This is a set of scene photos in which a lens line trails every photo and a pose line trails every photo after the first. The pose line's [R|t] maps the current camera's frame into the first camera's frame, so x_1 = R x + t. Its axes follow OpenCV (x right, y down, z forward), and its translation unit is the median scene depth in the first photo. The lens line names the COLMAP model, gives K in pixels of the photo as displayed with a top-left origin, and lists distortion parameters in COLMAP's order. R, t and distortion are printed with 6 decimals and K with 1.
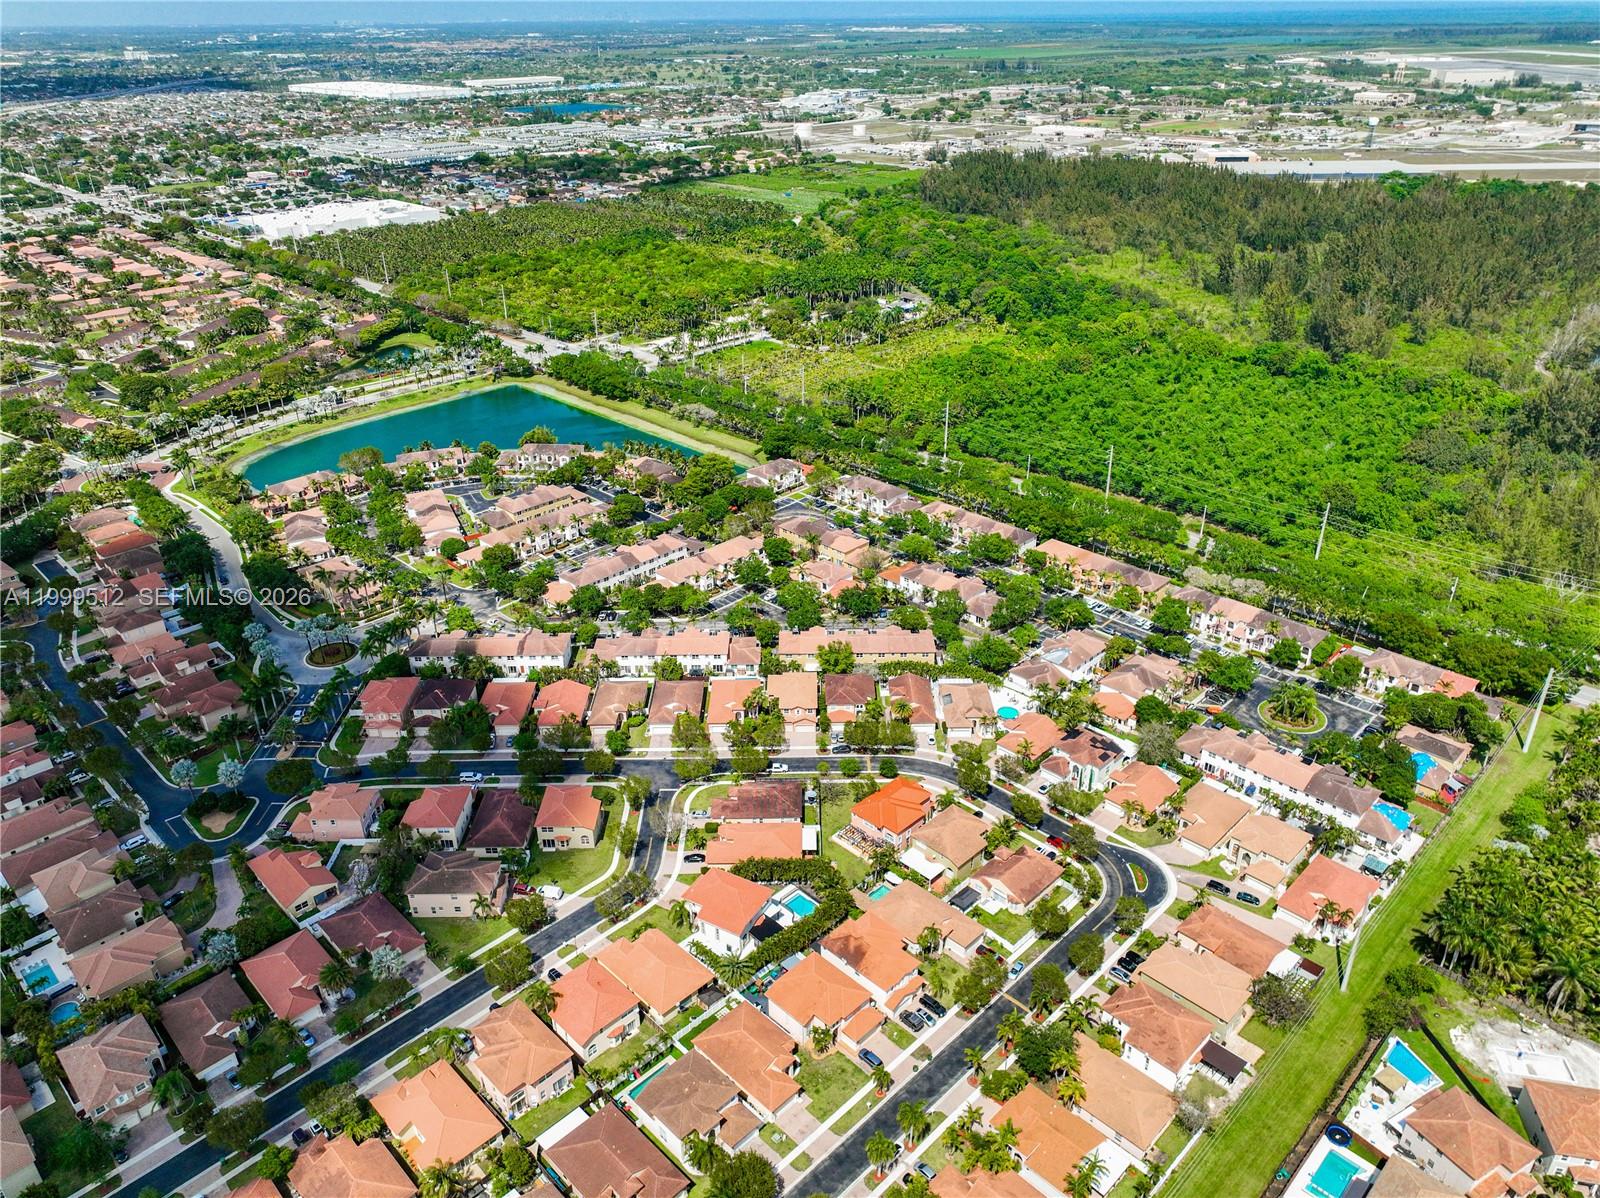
lens RADIAL K [[1113.9, 0, 800.0], [0, 1113.9, 599.0], [0, 0, 1]] dist [0.002770, 0.008211]
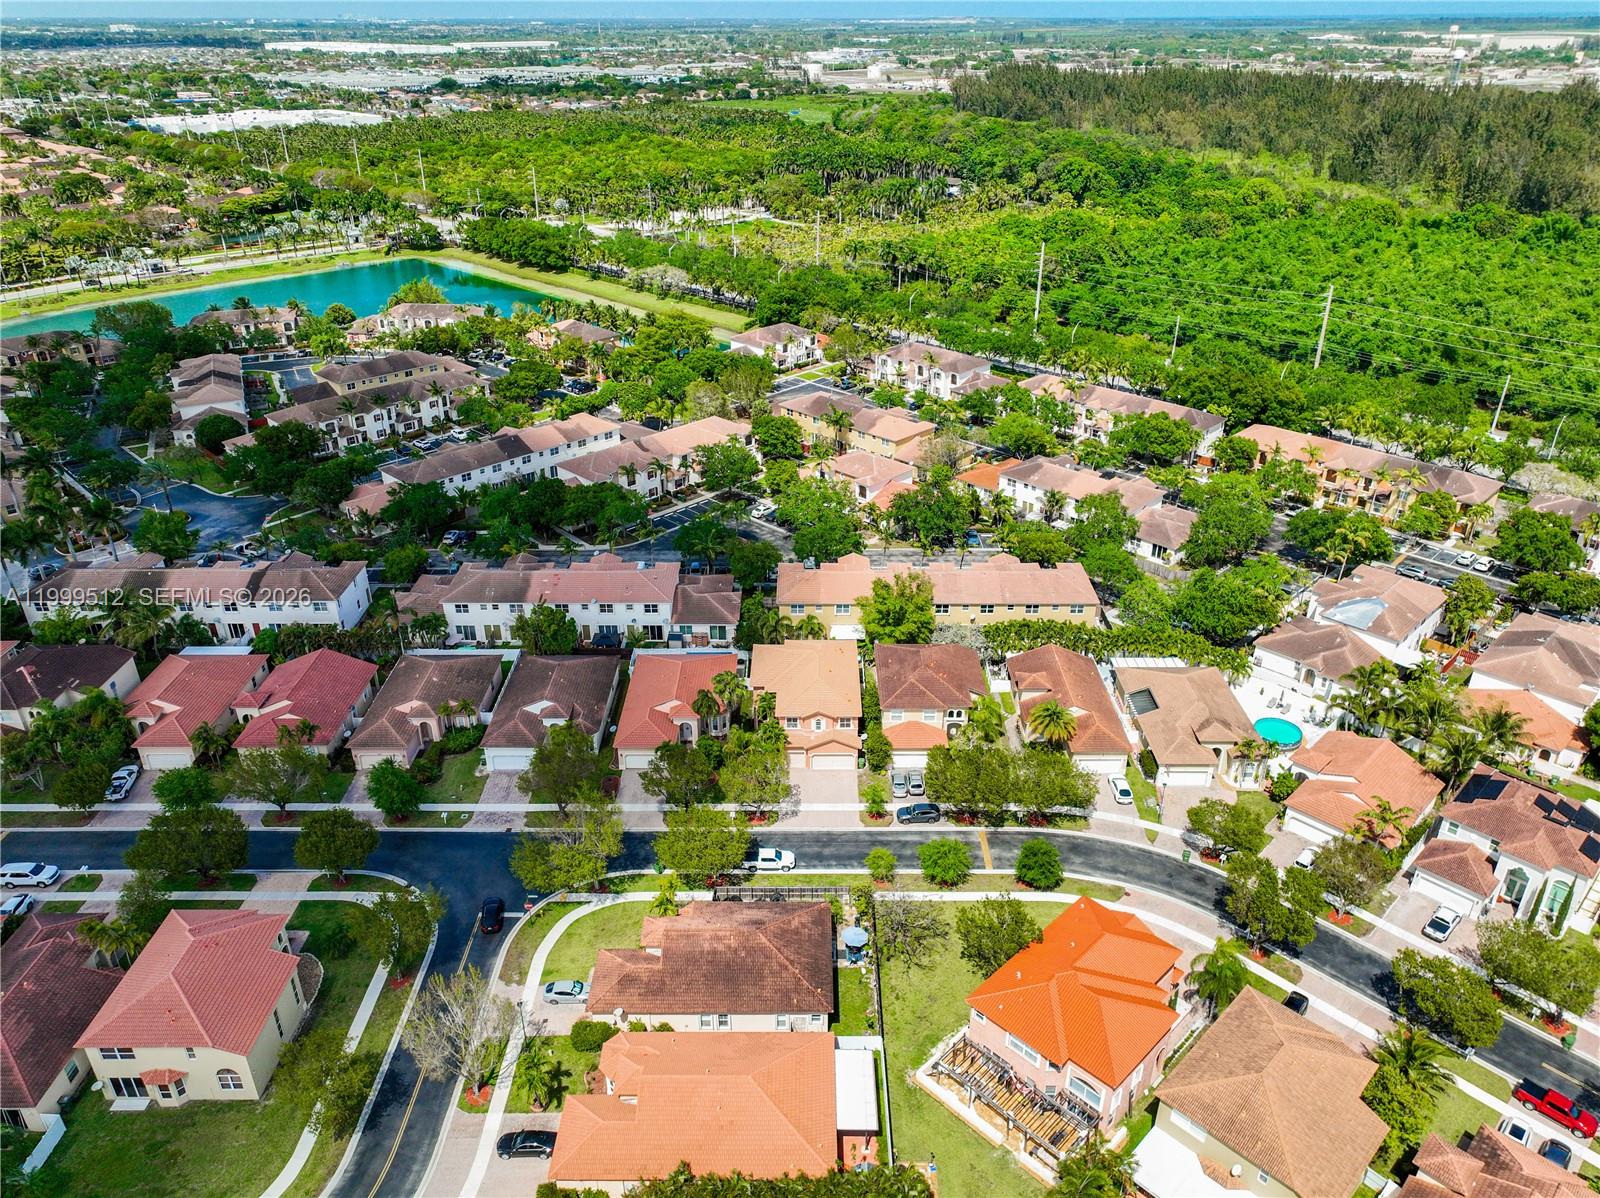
lens RADIAL K [[1113.9, 0, 800.0], [0, 1113.9, 599.0], [0, 0, 1]] dist [0.002770, 0.008211]
pose [[0.999934, 0.011496, -0.000542, -0.008595], [-0.011497, 0.999931, -0.002441, 0.047876], [0.000514, 0.002447, 0.999997, 0.507626]]
